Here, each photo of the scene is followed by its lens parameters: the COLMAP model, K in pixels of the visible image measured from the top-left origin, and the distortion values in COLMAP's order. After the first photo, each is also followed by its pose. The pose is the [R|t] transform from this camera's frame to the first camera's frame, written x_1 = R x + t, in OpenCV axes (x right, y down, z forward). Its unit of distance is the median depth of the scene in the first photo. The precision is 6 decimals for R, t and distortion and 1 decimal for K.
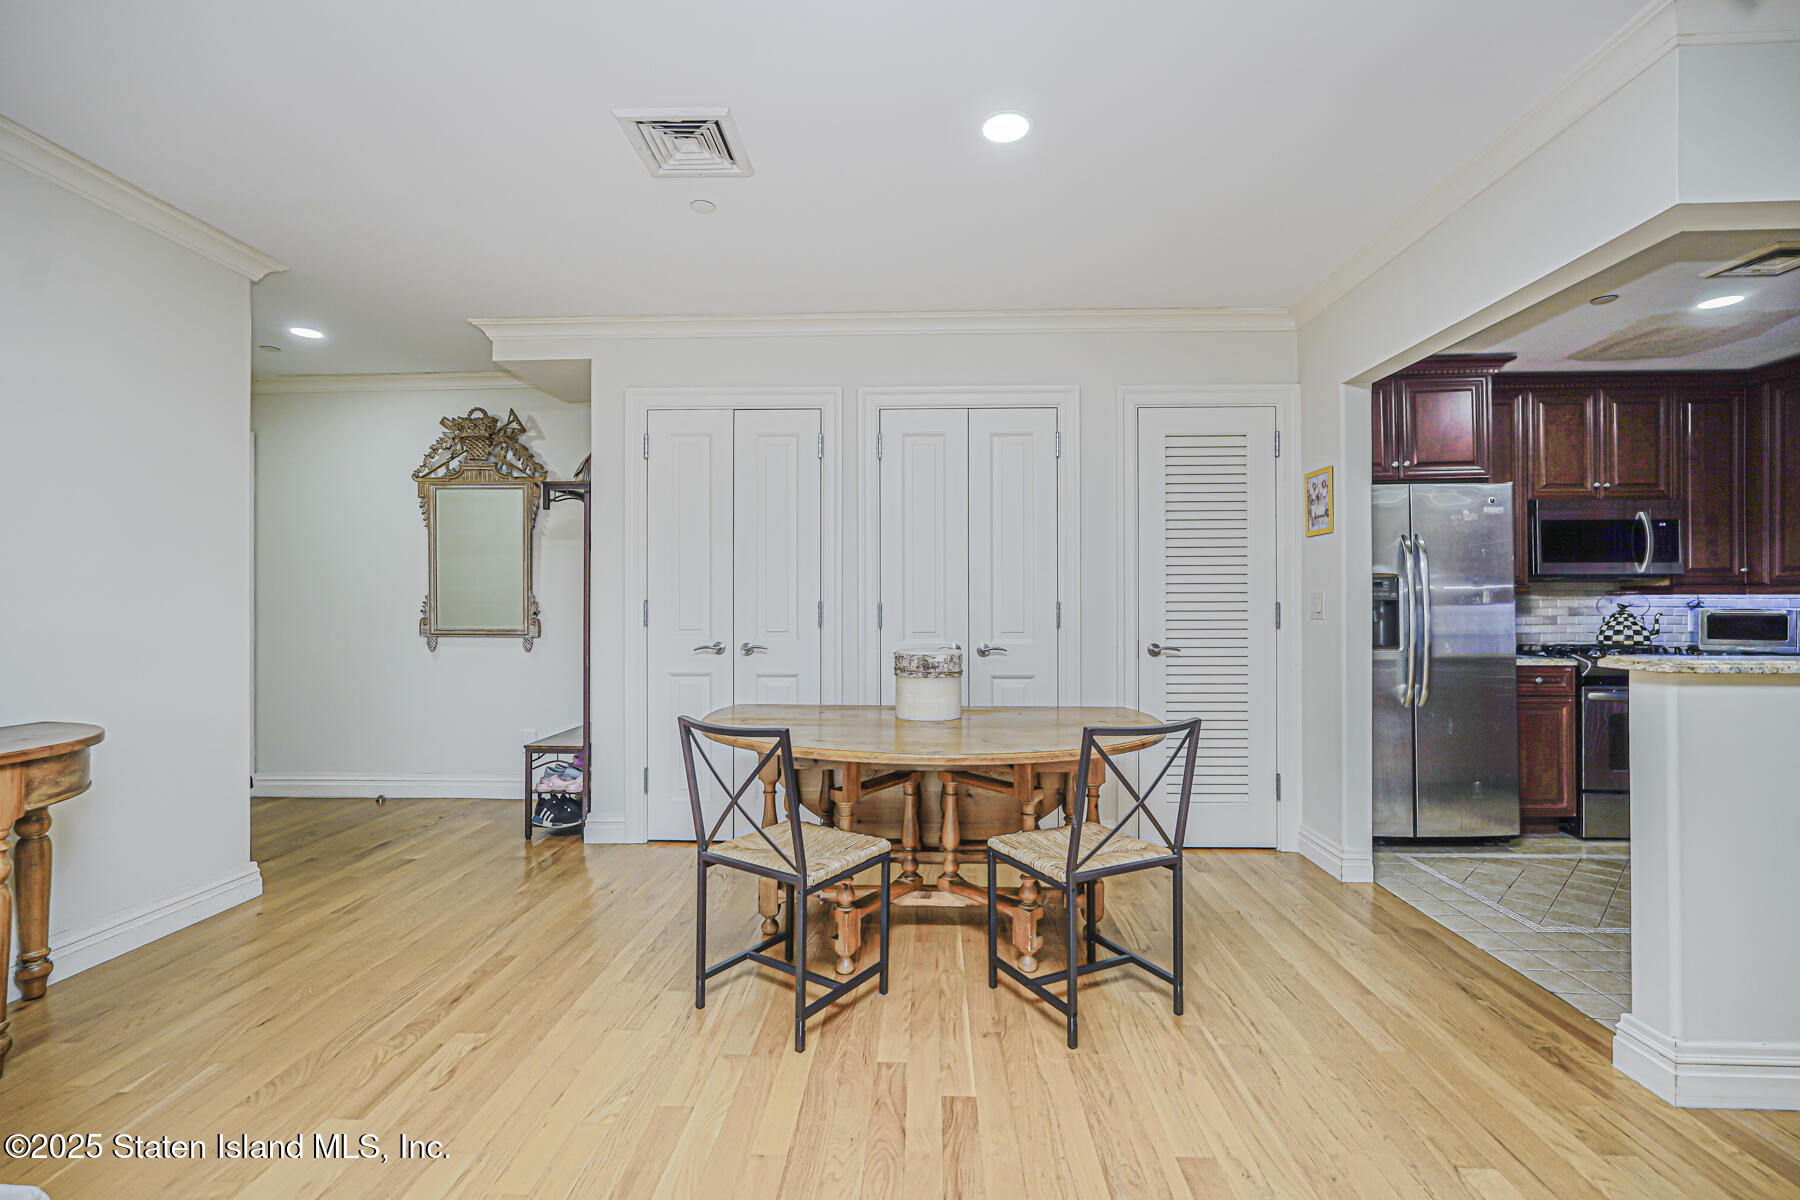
lens RADIAL K [[793.1, 0, 902.4], [0, 793.1, 600.2], [0, 0, 1]] dist [-0.019098, 0.011084]
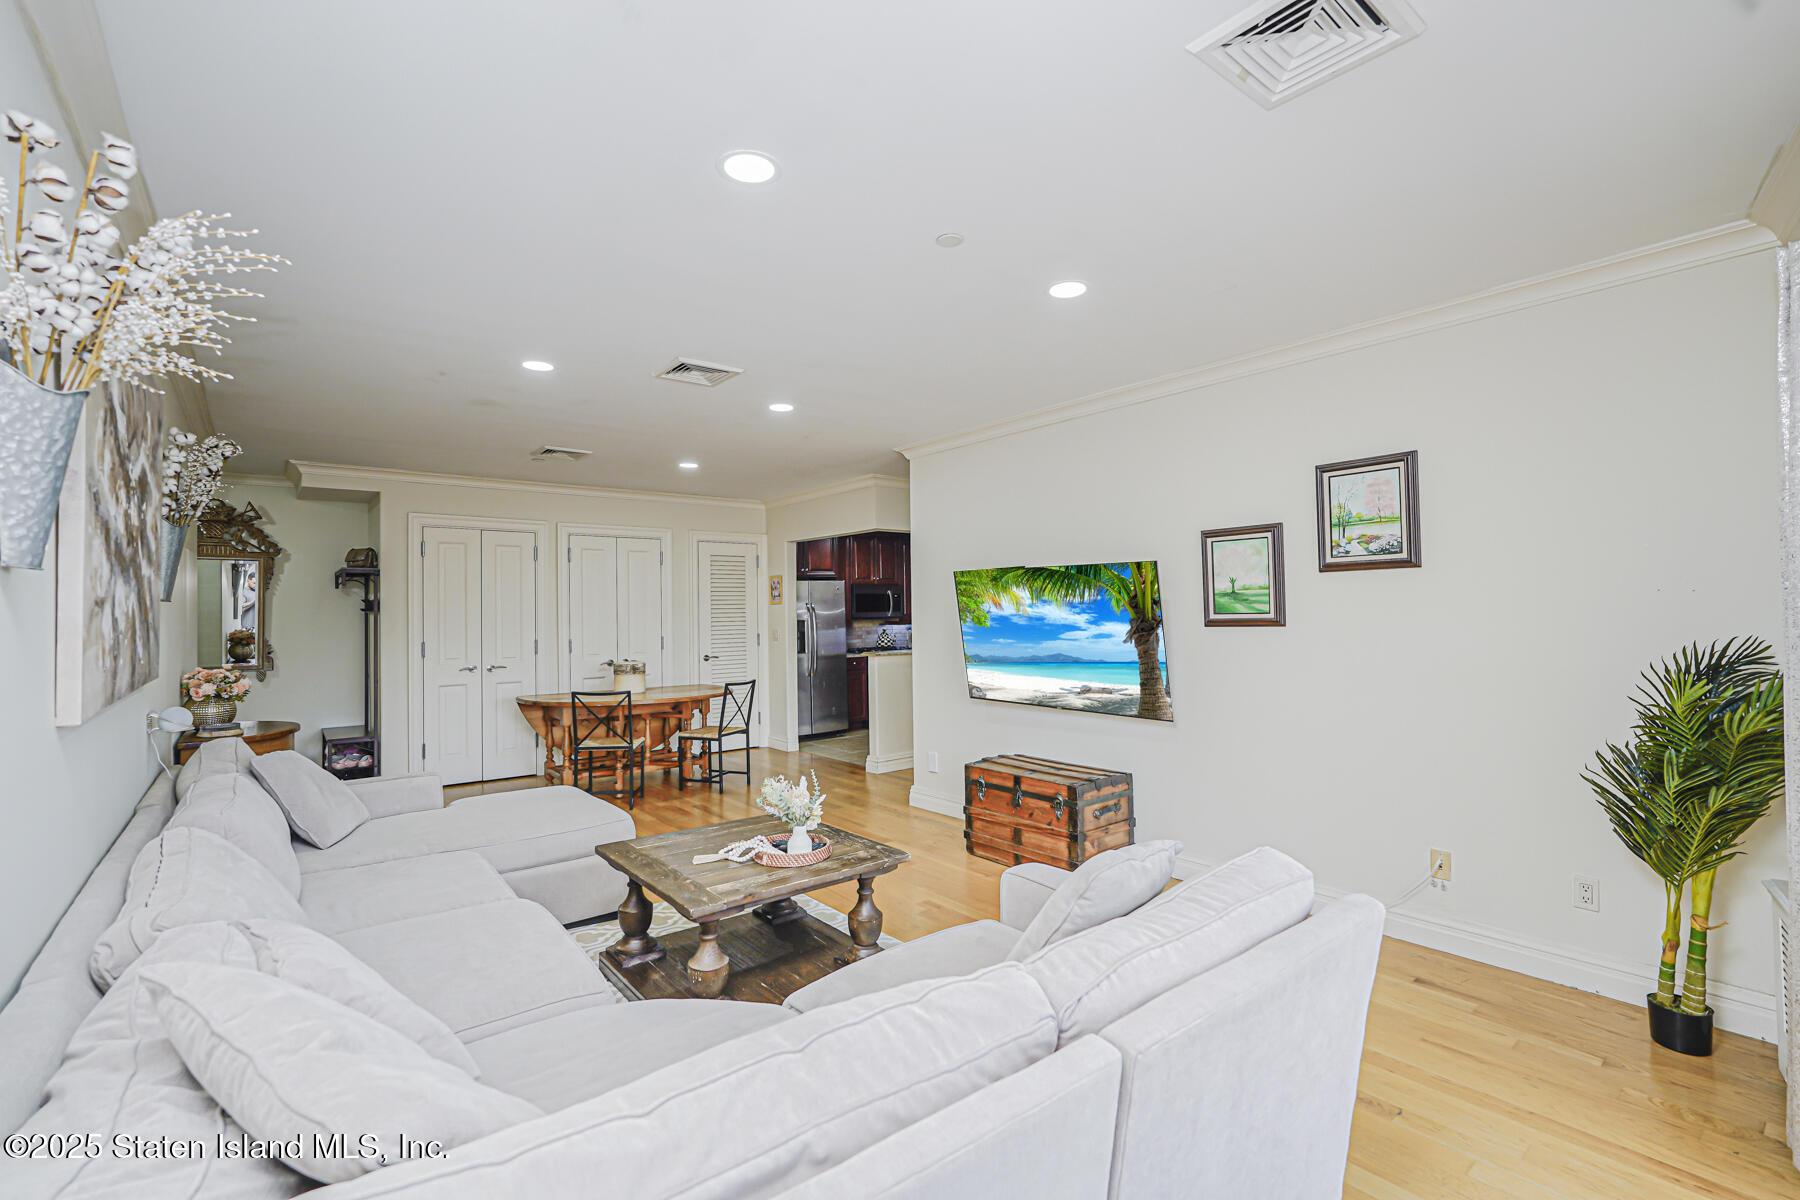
lens RADIAL K [[793.1, 0, 902.4], [0, 793.1, 600.2], [0, 0, 1]] dist [-0.019098, 0.011084]
pose [[0.754427, 0.001349, 0.656383, -0.608114], [0.007942, 0.999906, -0.011184, -0.056753], [-0.656336, 0.013650, 0.754345, -0.840723]]
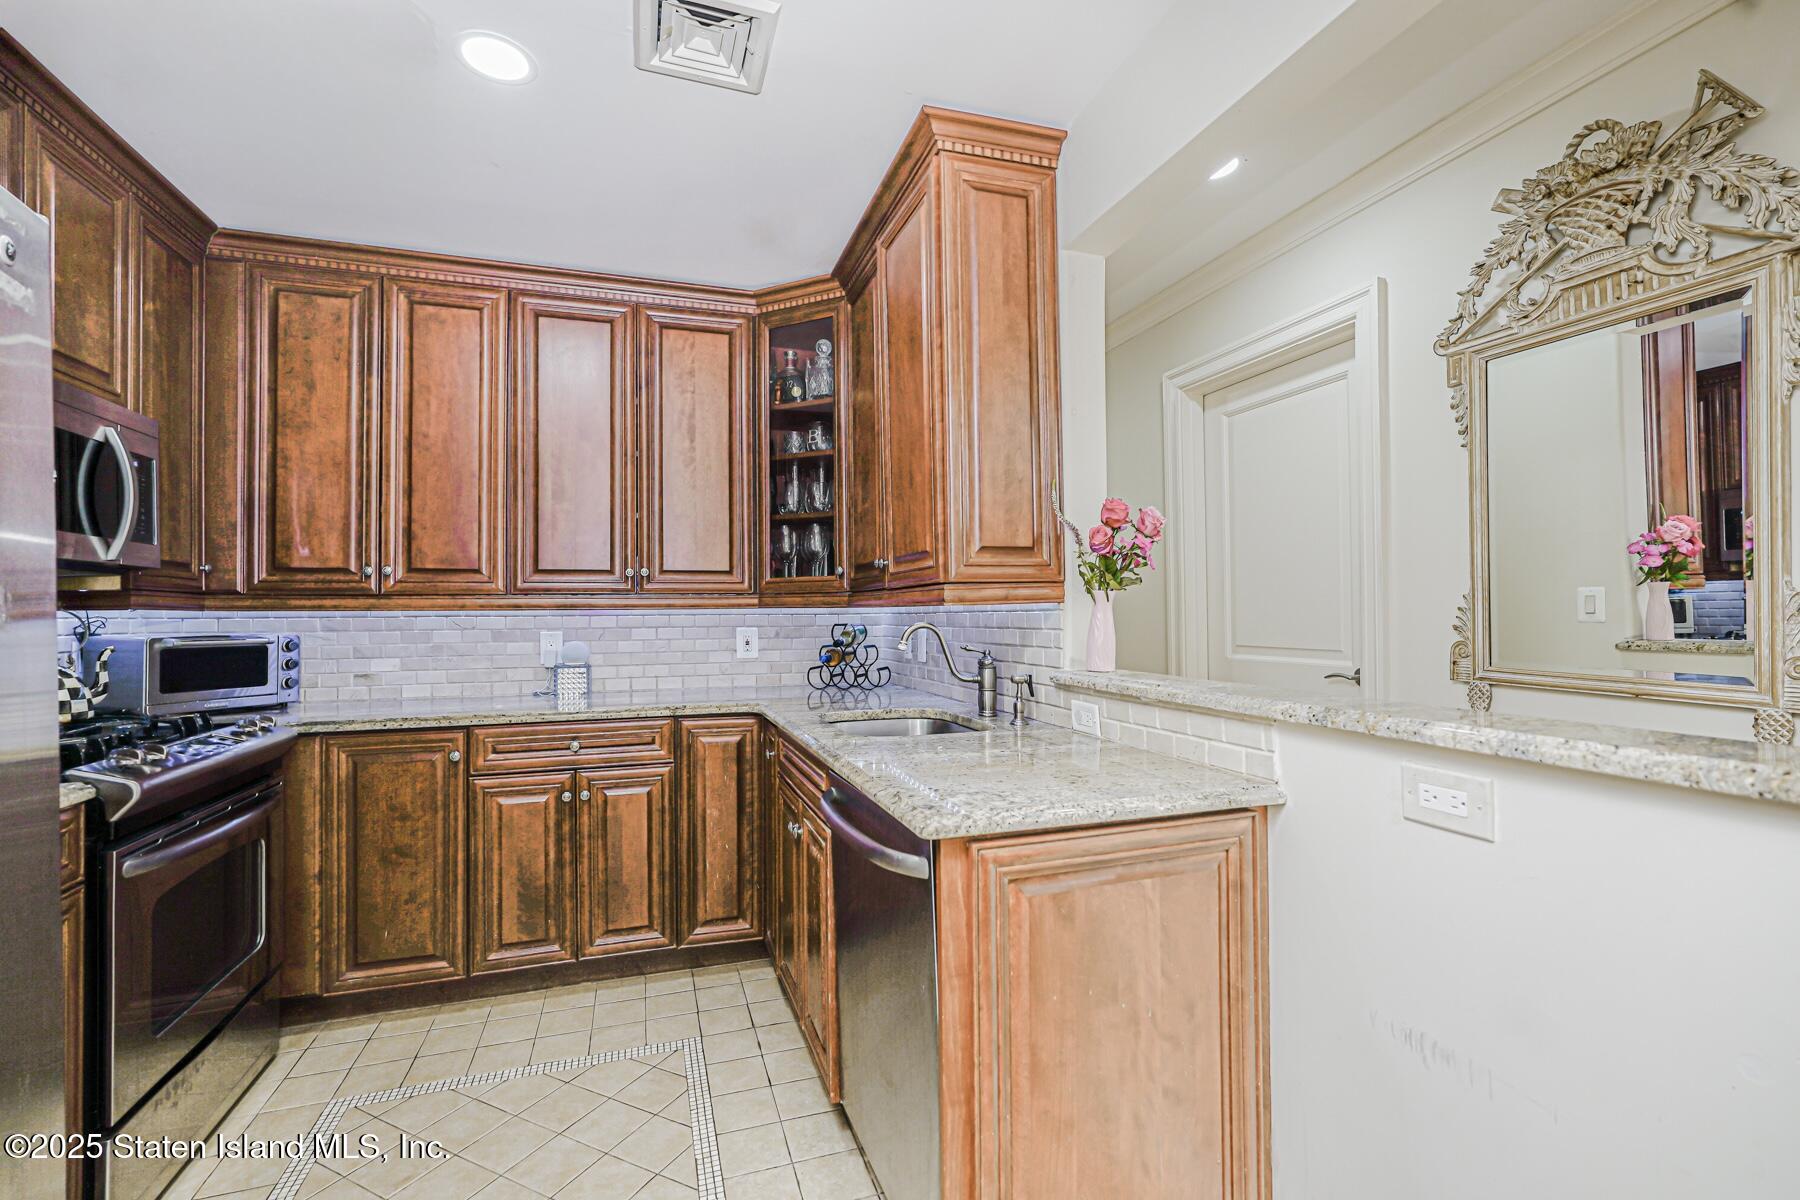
lens RADIAL K [[793.1, 0, 902.4], [0, 793.1, 600.2], [0, 0, 1]] dist [-0.019098, 0.011084]
pose [[-0.351713, 0.020411, 0.935885, 0.357286], [0.006883, 0.999792, -0.019218, -0.000158], [-0.936083, -0.000318, -0.351780, 0.737537]]
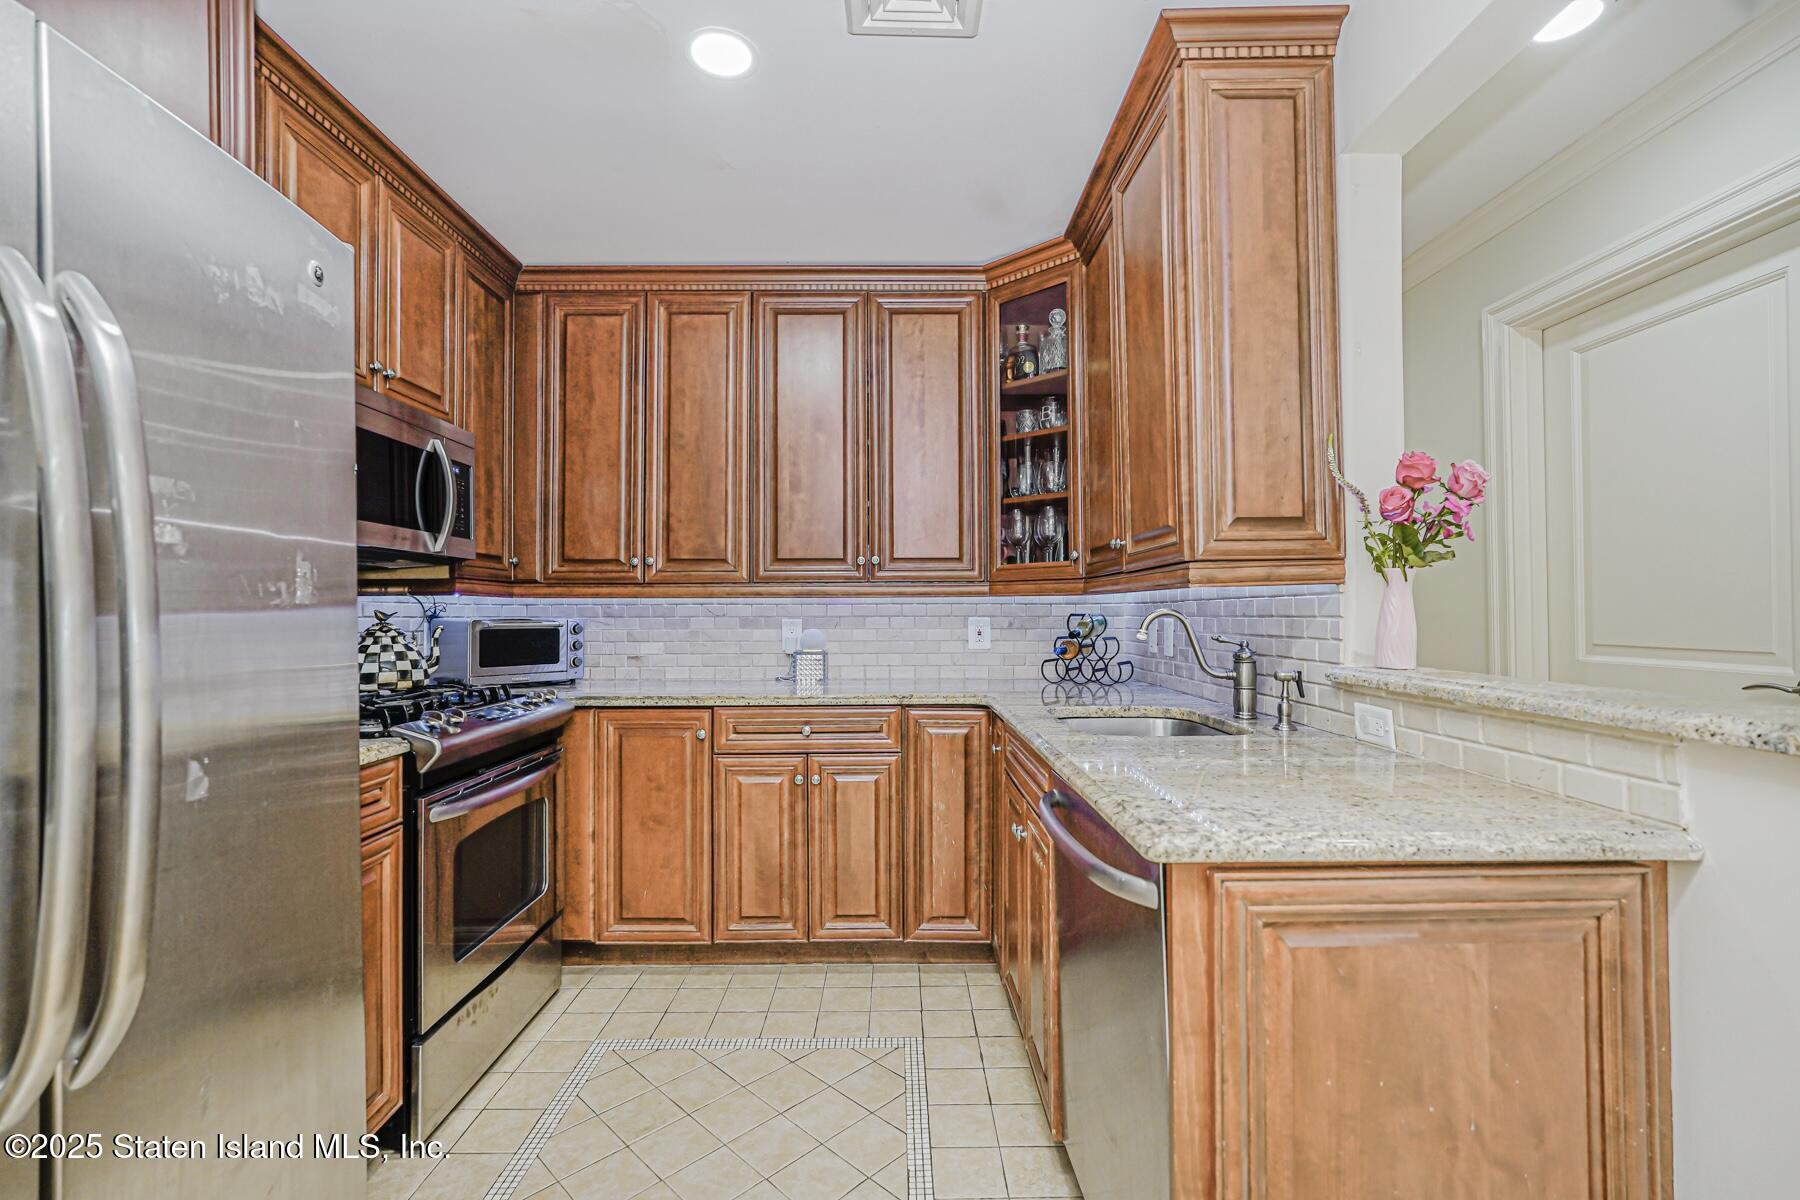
lens RADIAL K [[793.1, 0, 902.4], [0, 793.1, 600.2], [0, 0, 1]] dist [-0.019098, 0.011084]
pose [[-0.047938, 0.017490, 0.998697, 0.391964], [0.001121, 0.999847, -0.017457, 0.007568], [-0.998850, 0.000283, -0.047950, 0.714820]]
